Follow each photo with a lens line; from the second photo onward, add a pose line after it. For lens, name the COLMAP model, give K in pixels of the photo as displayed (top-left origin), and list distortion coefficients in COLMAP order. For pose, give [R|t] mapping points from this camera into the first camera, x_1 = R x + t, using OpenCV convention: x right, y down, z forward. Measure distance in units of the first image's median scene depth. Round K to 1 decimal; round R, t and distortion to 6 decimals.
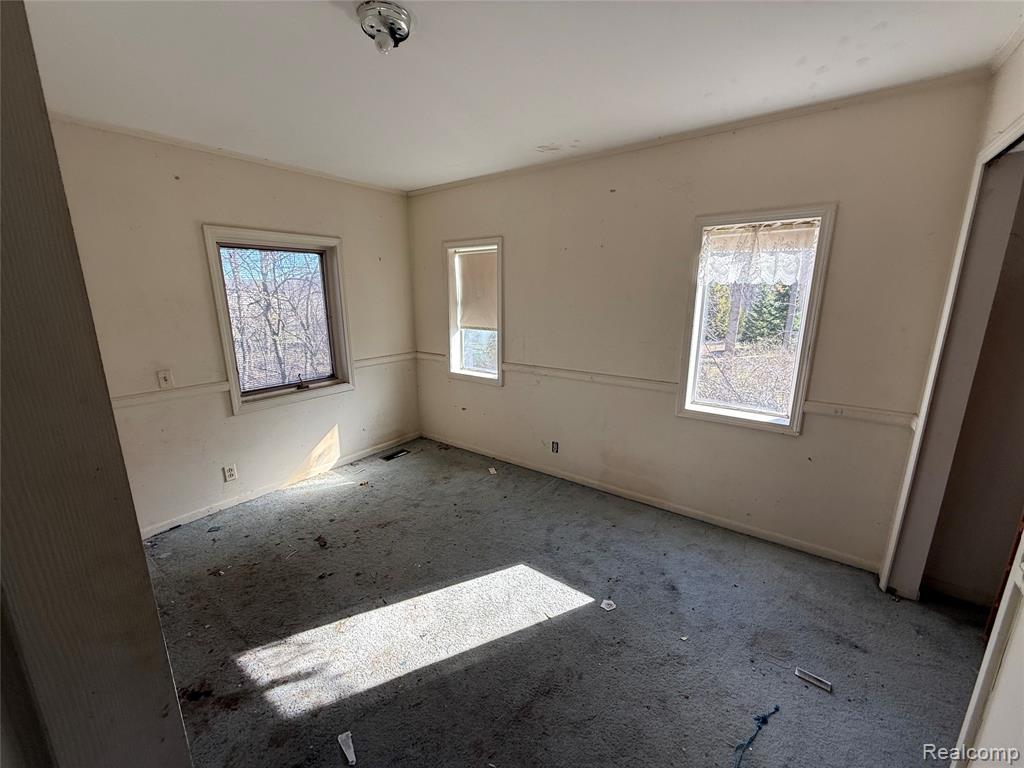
lens RADIAL K [[407.5, 0, 511.4], [0, 407.5, 382.4], [0, 0, 1]] dist [0.002104, -0.000402]
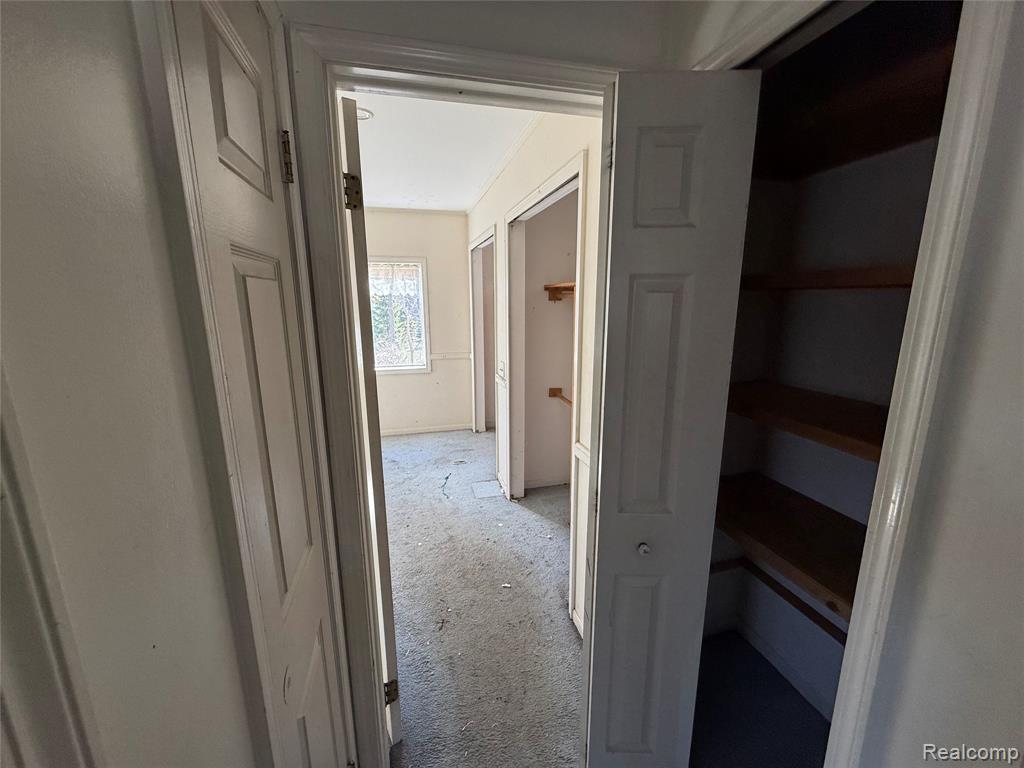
lens RADIAL K [[407.5, 0, 513.8], [0, 407.5, 381.9], [0, 0, 1]] dist [0.002104, -0.000402]
pose [[0.626889, -0.157131, 0.763099, -0.595853], [0.174417, 0.982896, 0.059105, 0.139241], [-0.759334, 0.096045, 0.643573, -0.606395]]
